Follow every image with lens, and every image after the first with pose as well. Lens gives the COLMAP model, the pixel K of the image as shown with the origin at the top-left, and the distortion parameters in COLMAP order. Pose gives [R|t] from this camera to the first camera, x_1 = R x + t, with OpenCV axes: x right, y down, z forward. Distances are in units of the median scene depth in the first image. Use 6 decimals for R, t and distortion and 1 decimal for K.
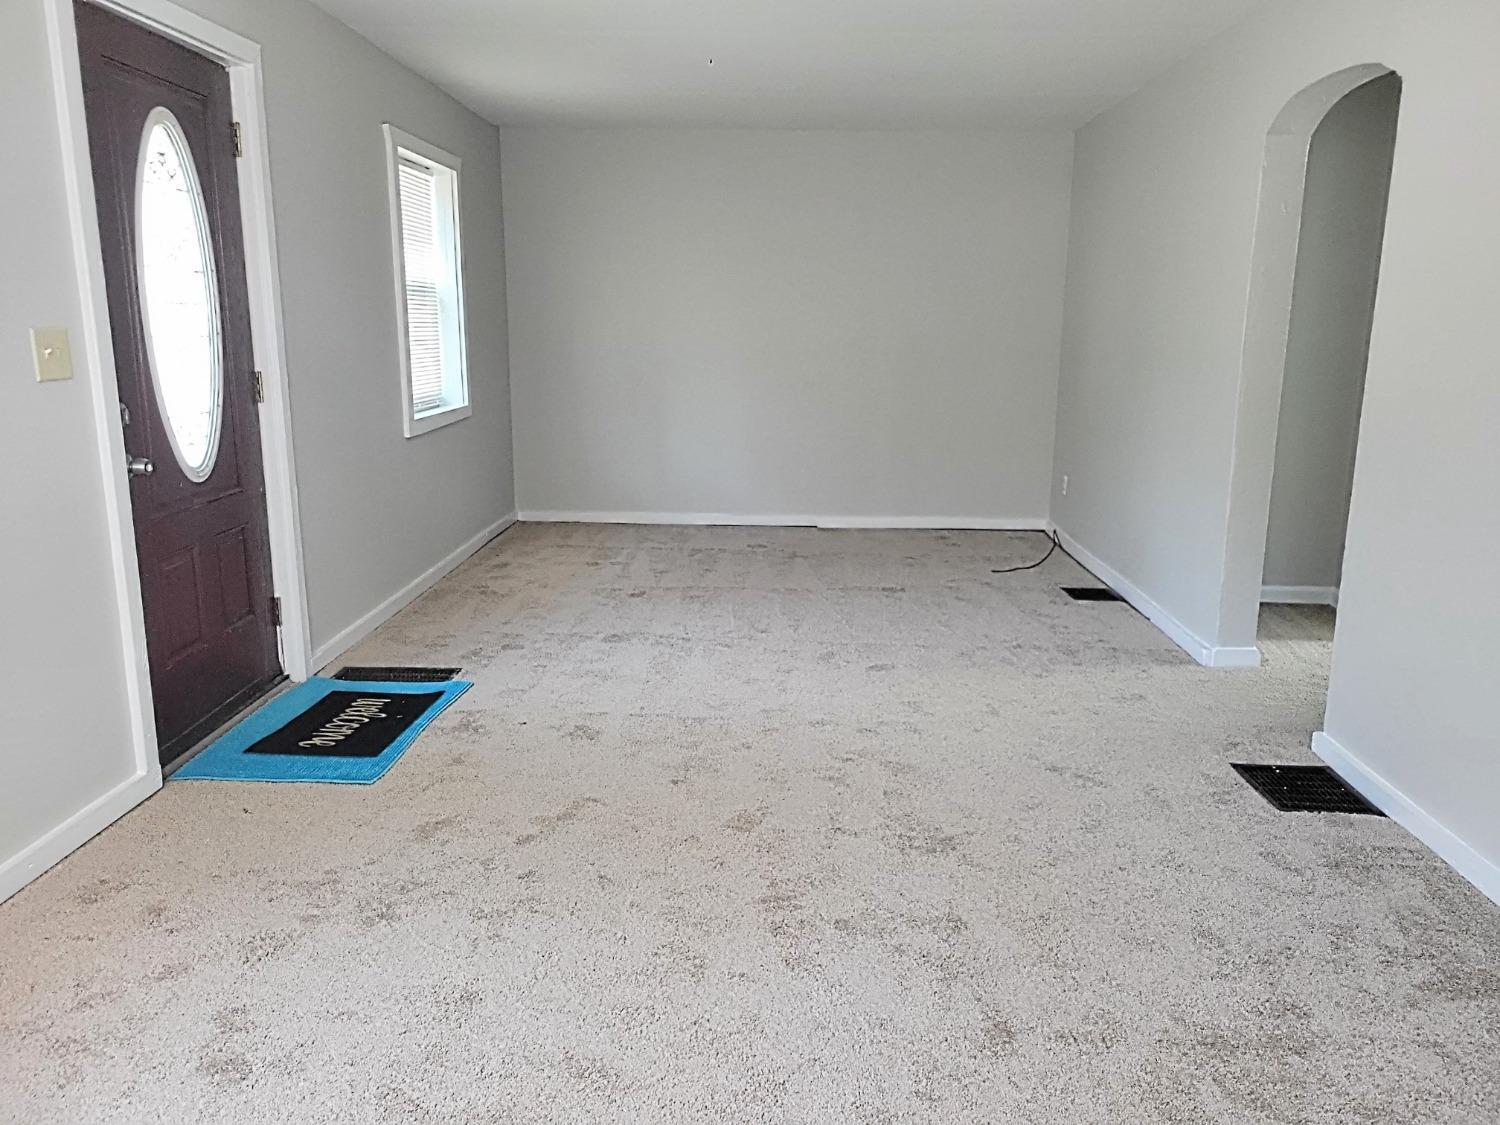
lens RADIAL K [[1127.7, 0, 750.0], [0, 1127.7, 562.5], [0, 0, 1]] dist [0.050433, 0.003211]
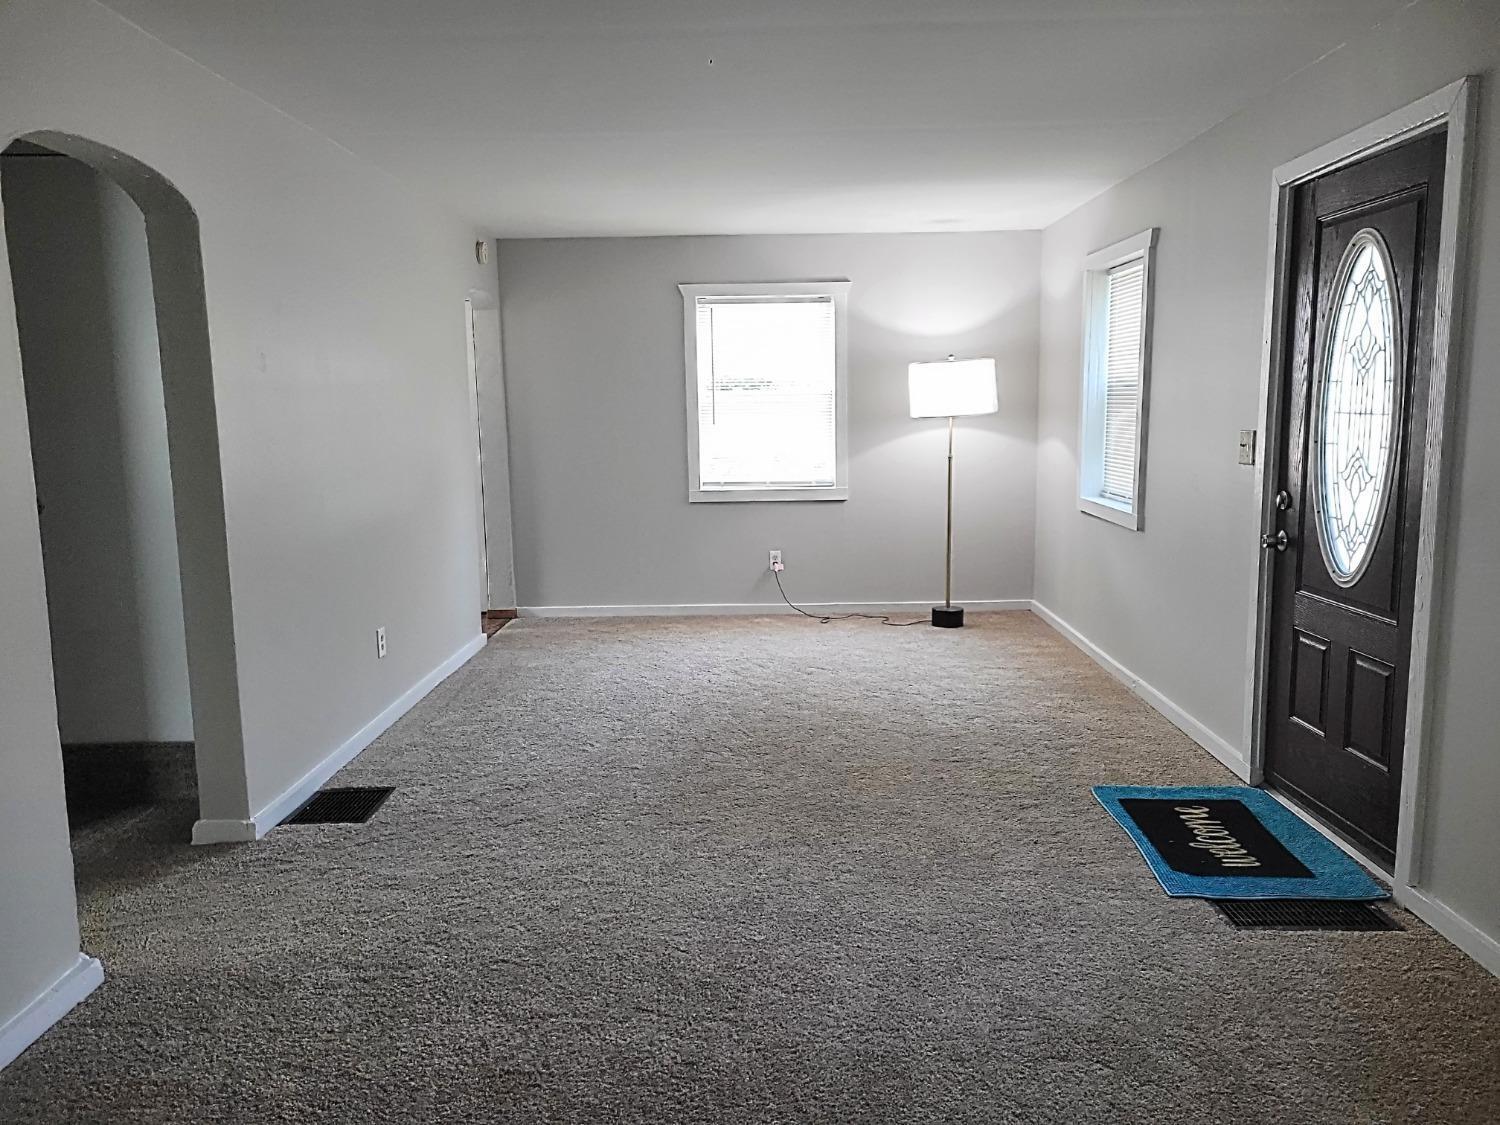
lens RADIAL K [[1127.7, 0, 750.0], [0, 1127.7, 562.5], [0, 0, 1]] dist [0.050433, 0.003211]
pose [[-0.999445, 0.012430, -0.030904, 0.078443], [0.001088, 0.939456, 0.342668, -0.443268], [0.033292, 0.342444, -0.938948, 1.934720]]
